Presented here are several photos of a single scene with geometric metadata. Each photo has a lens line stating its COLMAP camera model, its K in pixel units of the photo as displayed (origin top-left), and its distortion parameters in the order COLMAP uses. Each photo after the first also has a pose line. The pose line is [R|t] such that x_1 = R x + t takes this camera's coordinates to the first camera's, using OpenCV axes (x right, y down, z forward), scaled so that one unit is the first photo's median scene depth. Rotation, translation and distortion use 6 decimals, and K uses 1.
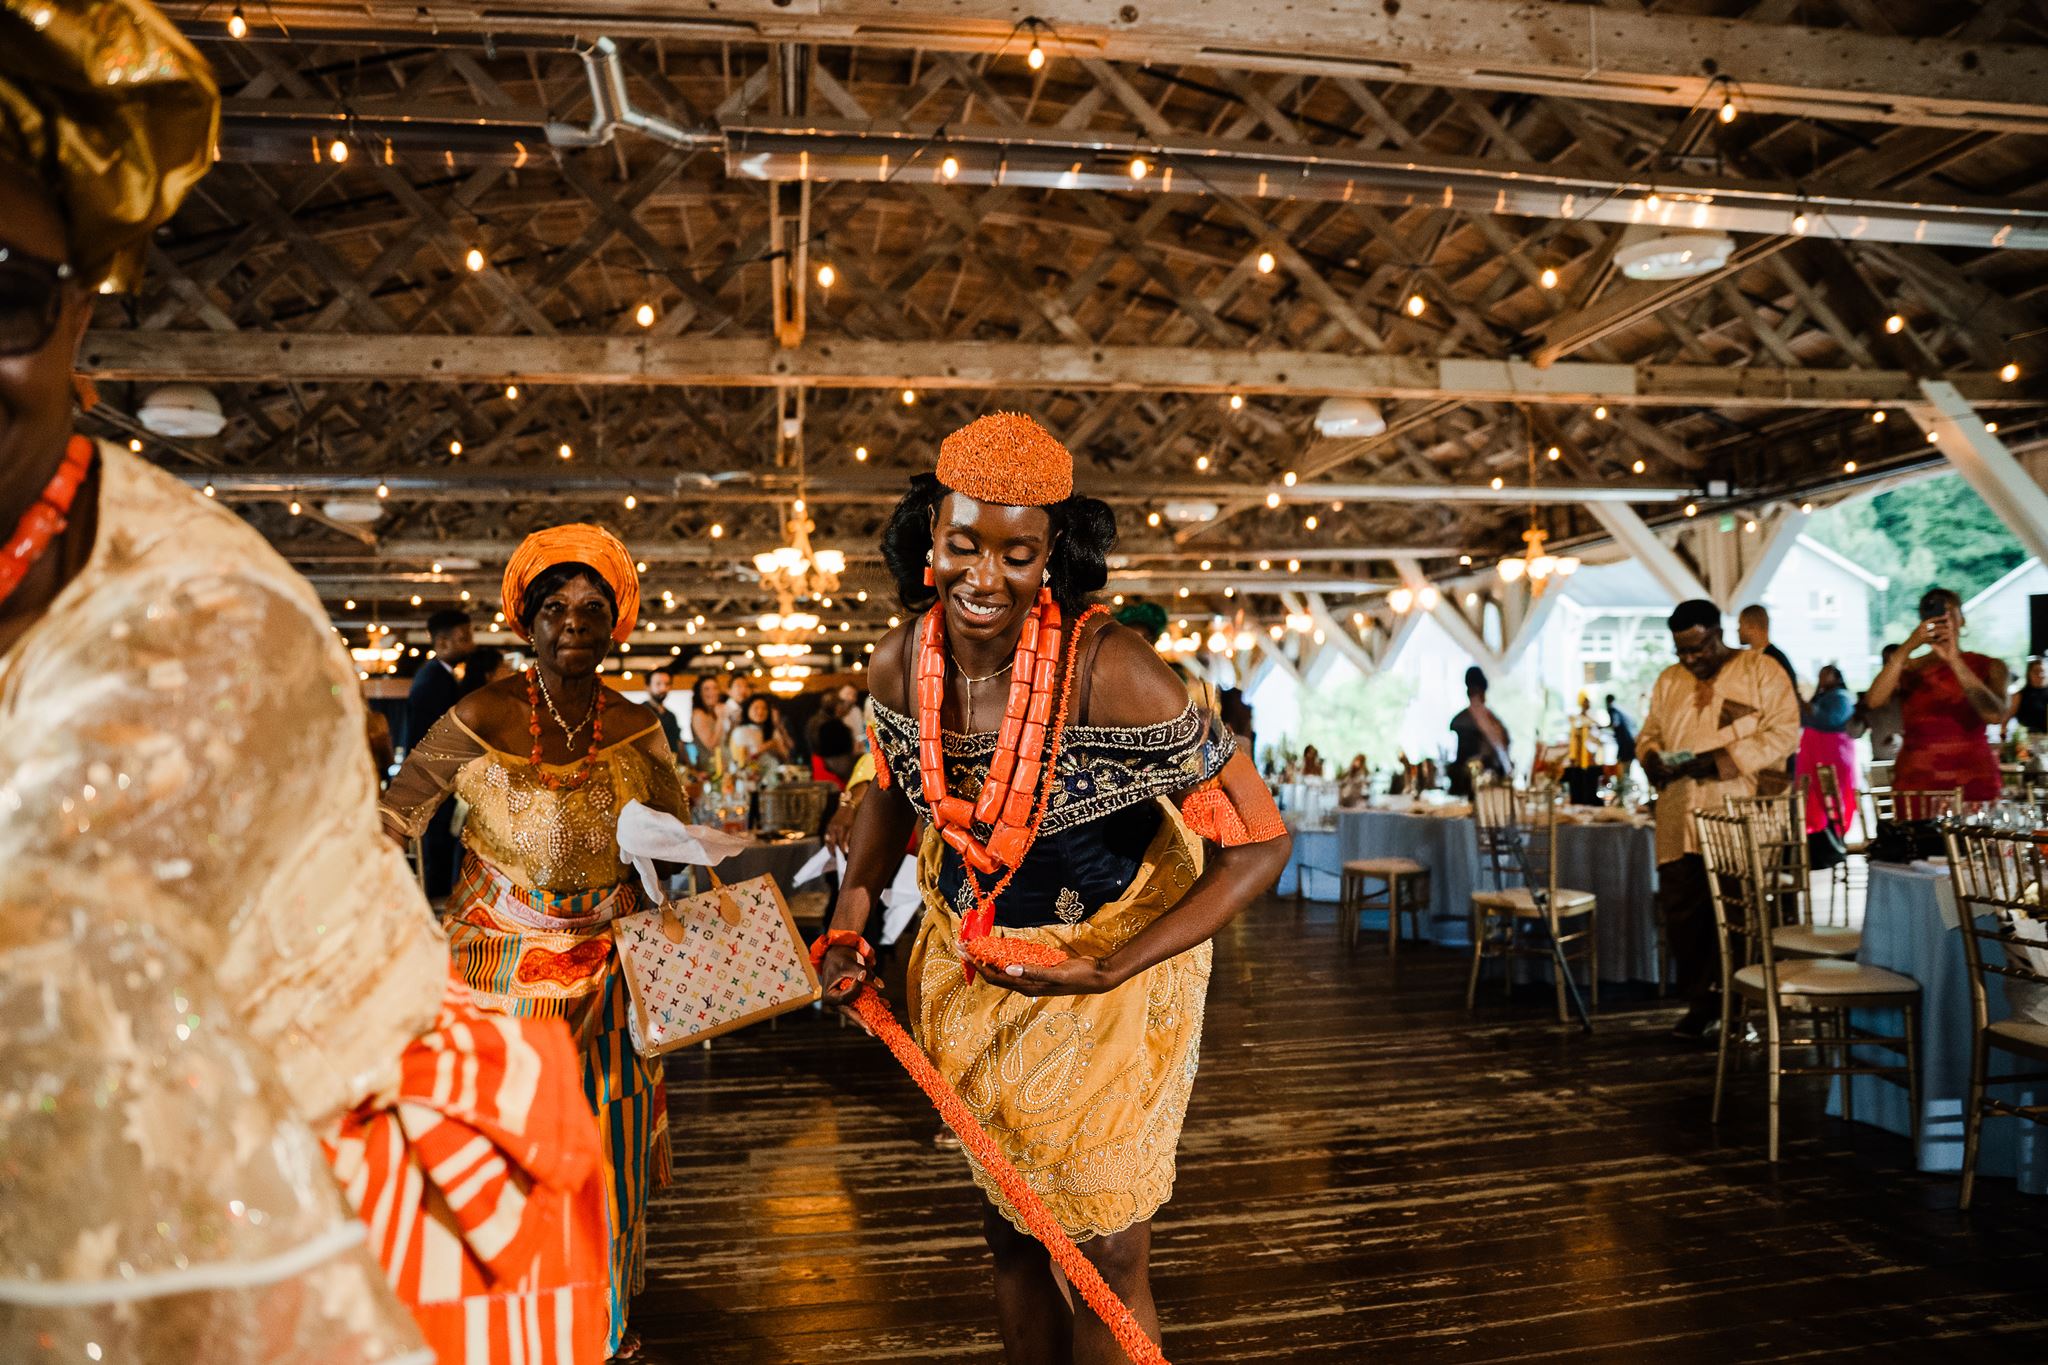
lens RADIAL K [[1401.2, 0, 1024.0], [0, 1401.2, 682.5], [0, 0, 1]] dist [-0.134476, 0.088081]
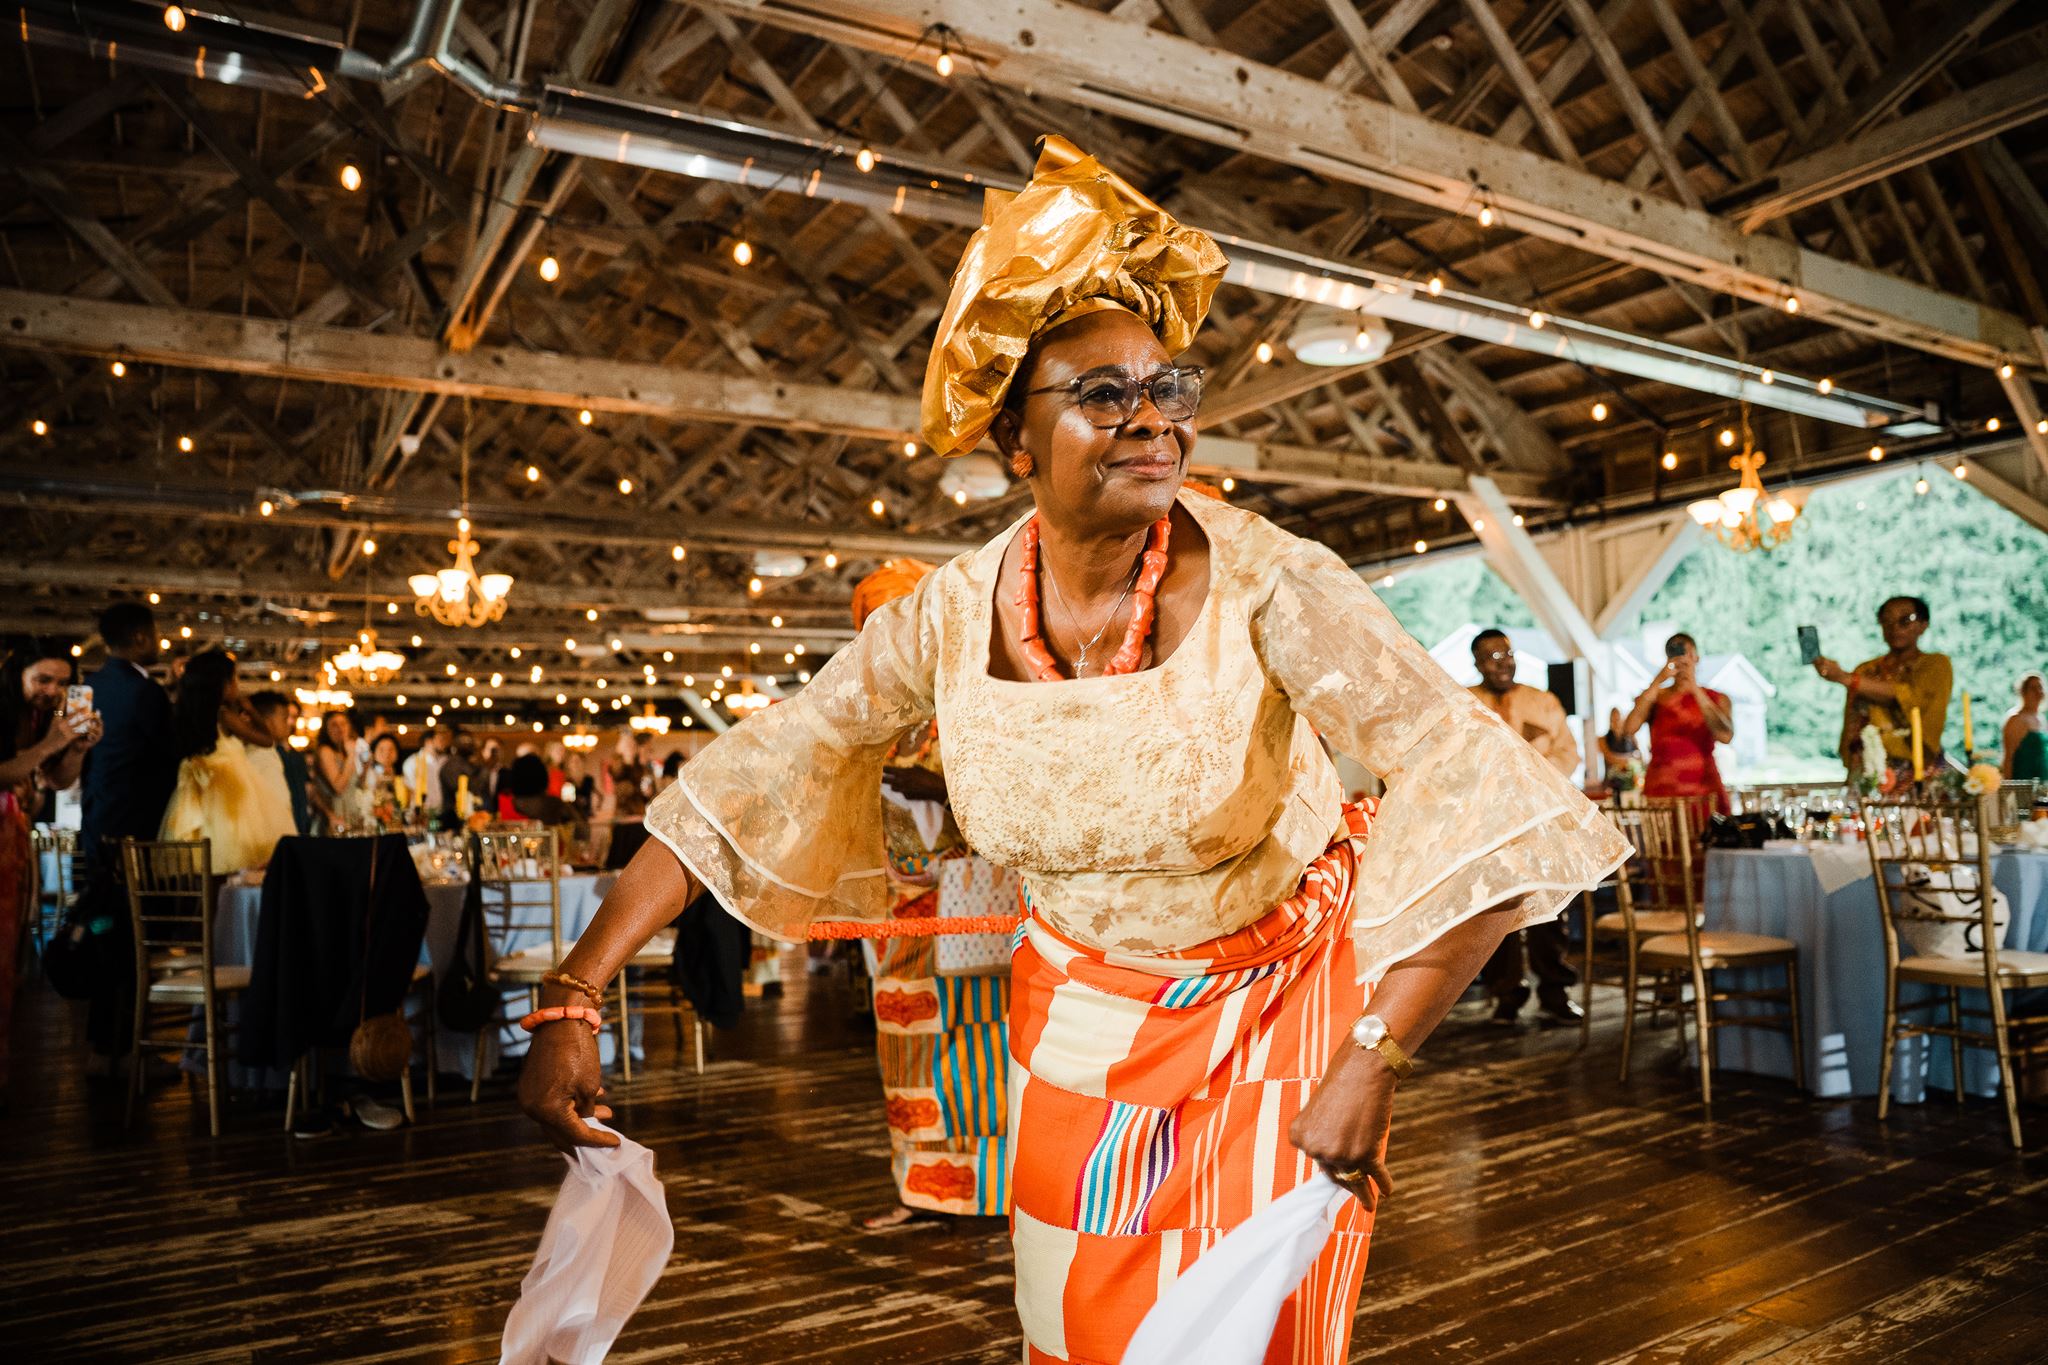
lens RADIAL K [[1401.2, 0, 1024.0], [0, 1401.2, 682.5], [0, 0, 1]] dist [-0.134476, 0.088081]
pose [[0.933361, 0.023645, 0.358159, -0.138340], [-0.005781, 0.998689, -0.050867, 0.019481], [-0.358892, 0.045406, 0.932274, 0.037916]]
